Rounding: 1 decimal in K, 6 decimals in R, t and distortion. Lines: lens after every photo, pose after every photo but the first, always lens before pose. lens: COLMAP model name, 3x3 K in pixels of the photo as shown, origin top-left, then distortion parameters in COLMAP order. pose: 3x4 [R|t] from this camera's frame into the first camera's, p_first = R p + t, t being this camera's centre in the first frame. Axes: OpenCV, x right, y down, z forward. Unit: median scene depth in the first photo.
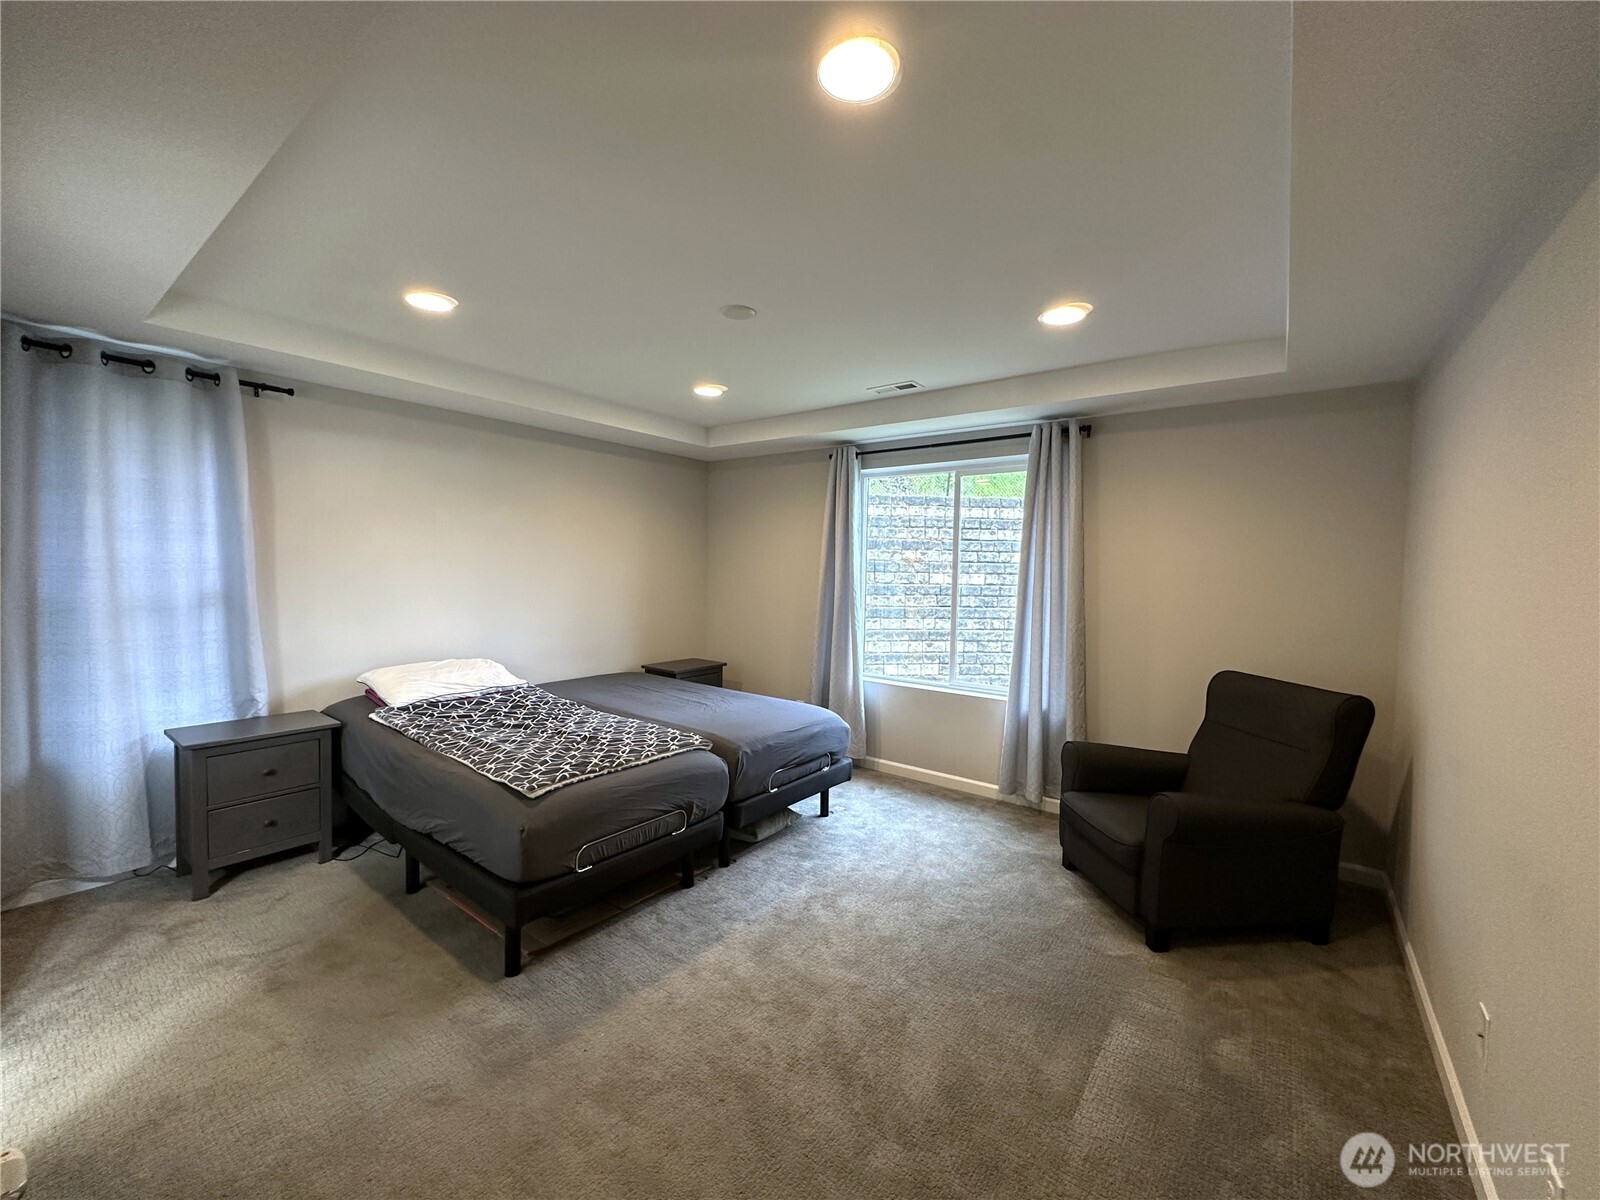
lens RADIAL K [[639.6, 0, 800.0], [0, 639.6, 600.0], [0, 0, 1]] dist [-0.000718, 0.000074]
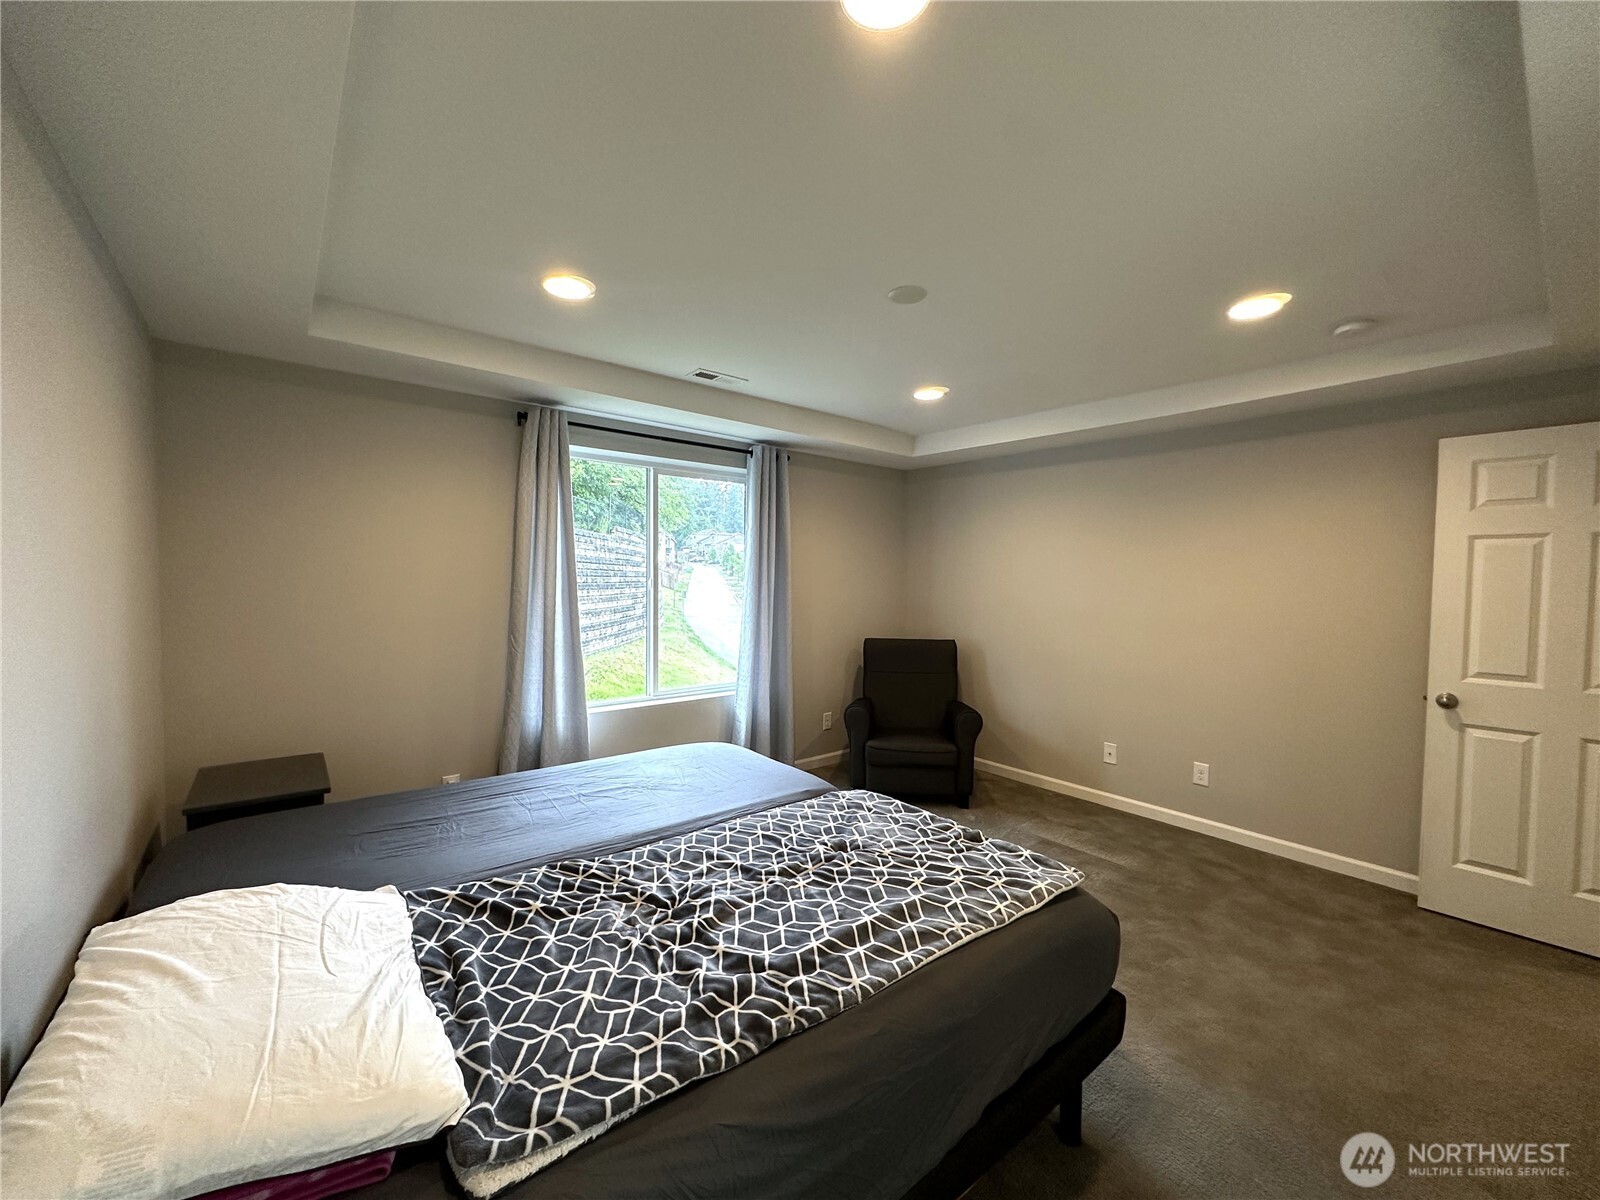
lens RADIAL K [[639.6, 0, 800.0], [0, 639.6, 600.0], [0, 0, 1]] dist [-0.000718, 0.000074]
pose [[0.209716, -0.060558, 0.975885, -0.712791], [0.040401, 0.997764, 0.053234, -0.058564], [-0.976927, 0.028263, 0.211694, 0.685968]]
